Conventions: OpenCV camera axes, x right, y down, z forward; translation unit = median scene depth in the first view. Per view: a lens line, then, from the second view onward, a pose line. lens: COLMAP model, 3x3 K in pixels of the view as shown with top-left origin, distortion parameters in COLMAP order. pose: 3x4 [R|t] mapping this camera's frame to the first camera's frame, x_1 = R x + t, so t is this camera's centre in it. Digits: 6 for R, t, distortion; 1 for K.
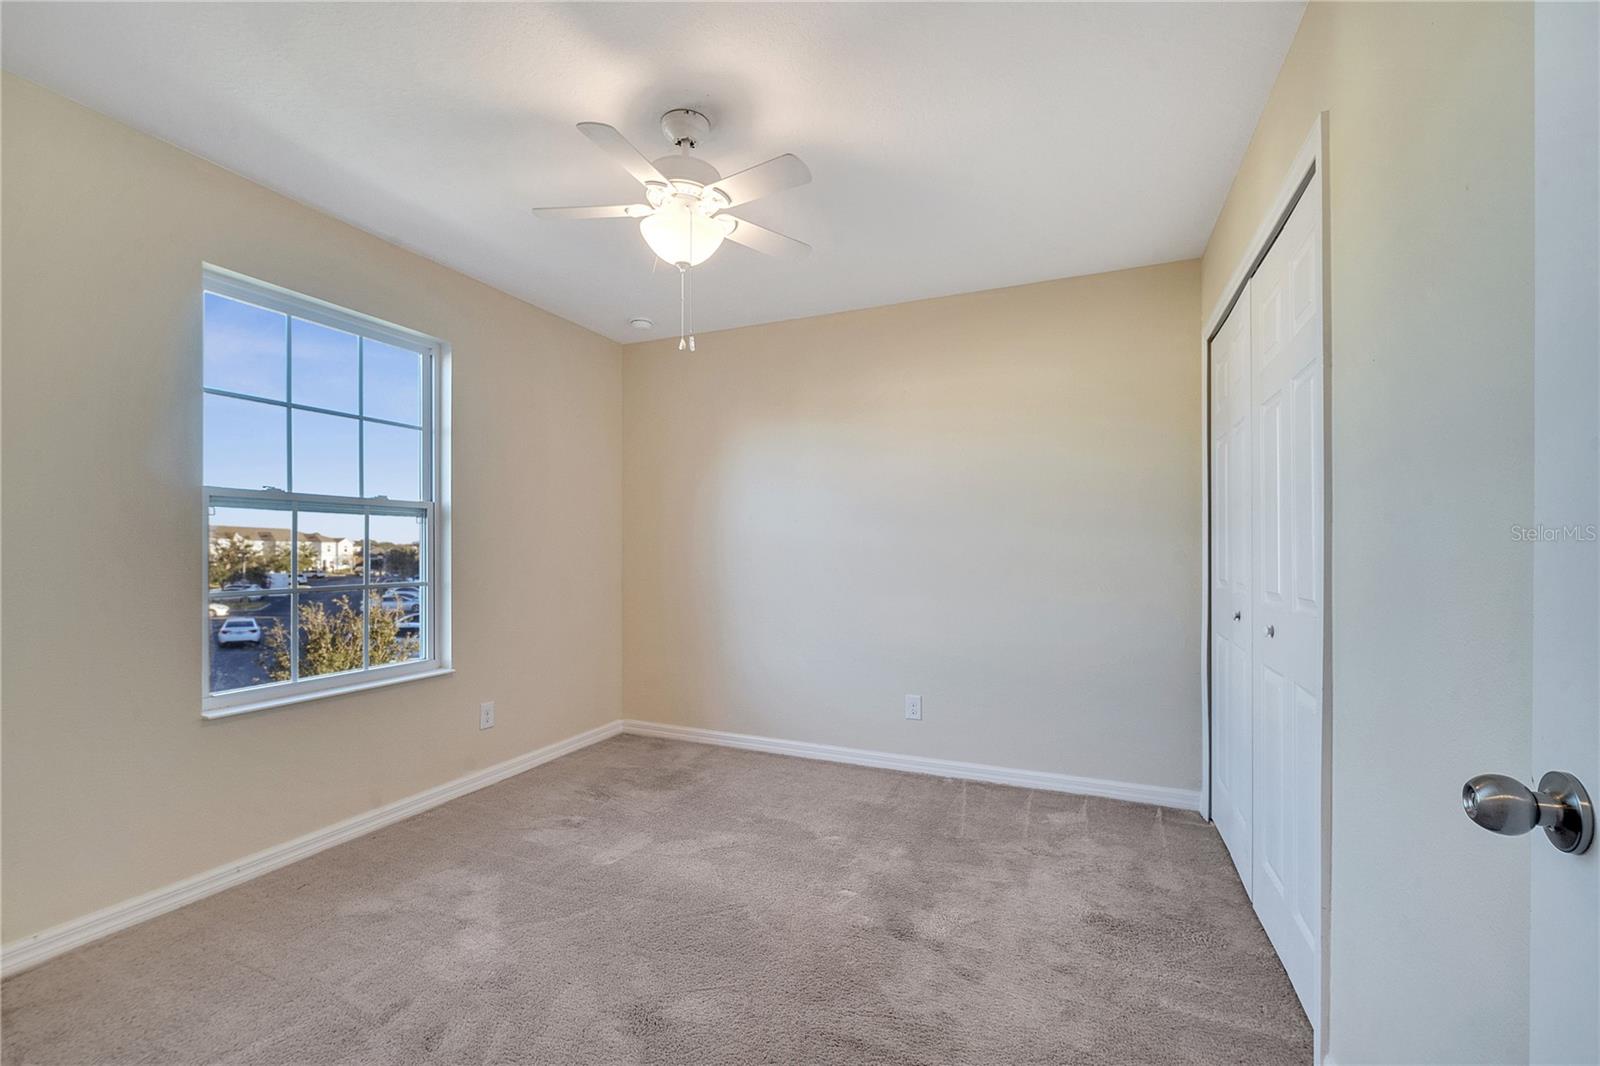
lens RADIAL K [[652.3, 0, 792.6], [0, 652.3, 543.2], [0, 0, 1]] dist [-0.000890, -0.000237]
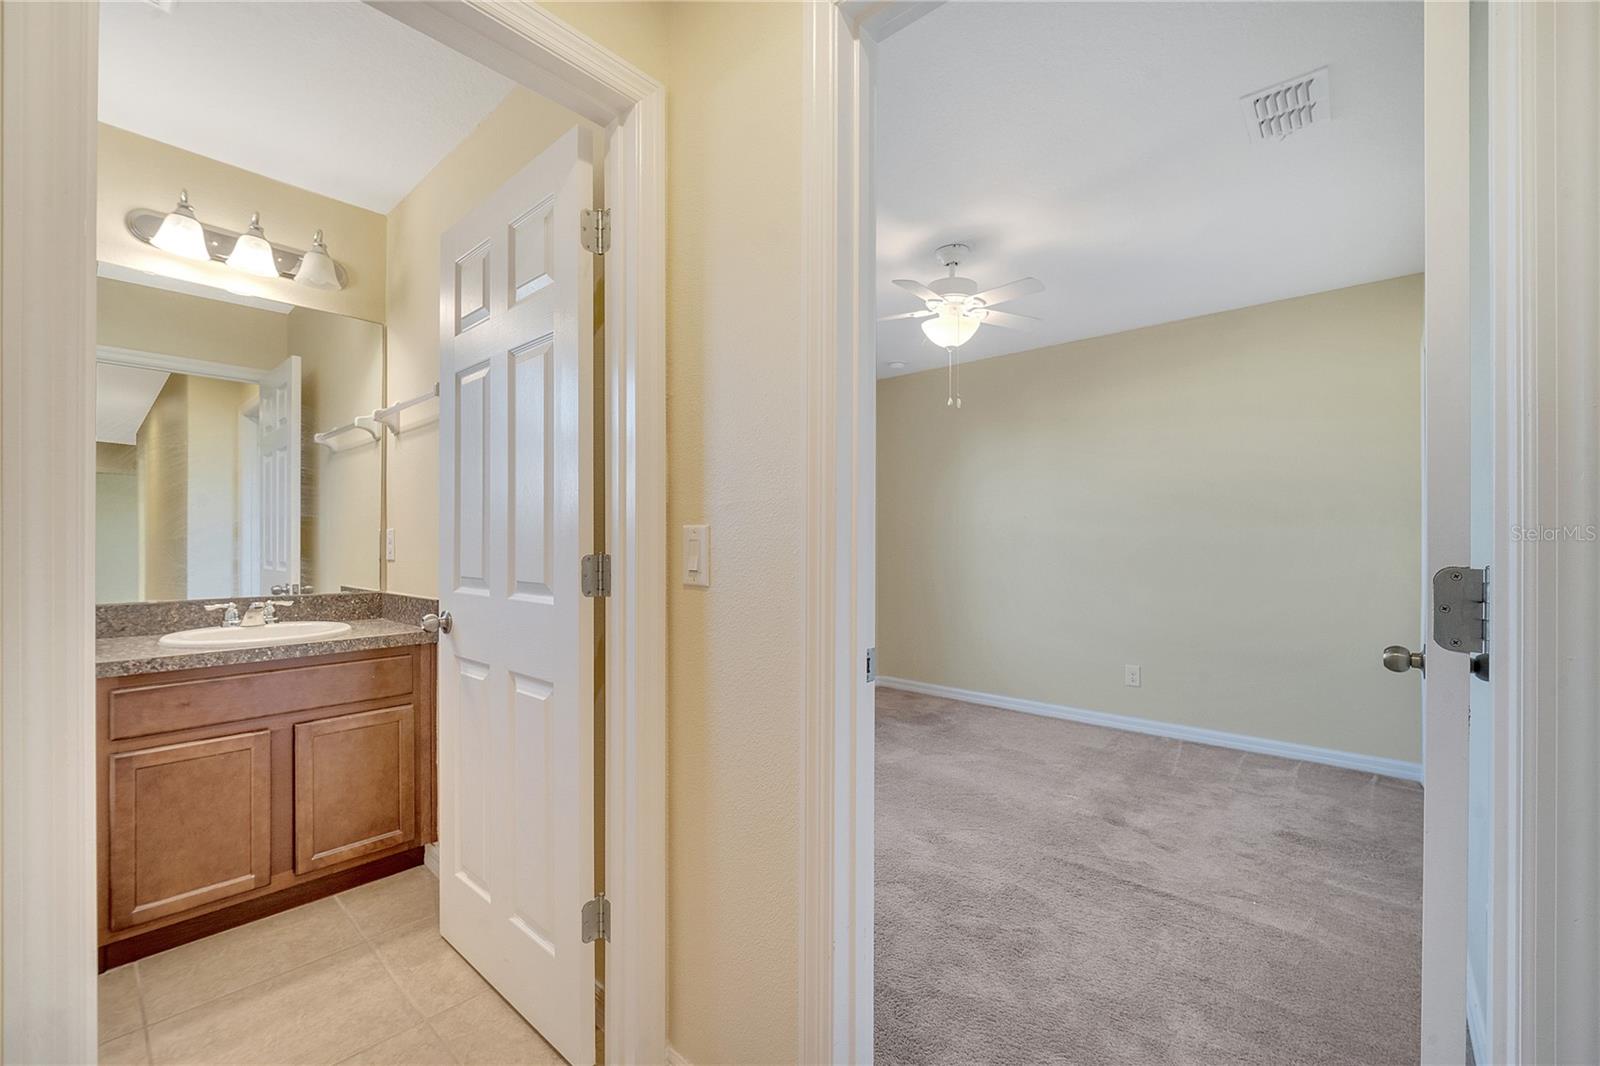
lens RADIAL K [[641.4, 0, 799.8], [0, 641.4, 537.5], [0, 0, 1]] dist [-0.001008, -0.006823]
pose [[0.950581, -0.001954, -0.310469, -0.033960], [0.003437, 0.999985, 0.004229, -0.004973], [0.310456, -0.005087, 0.950574, -0.371643]]
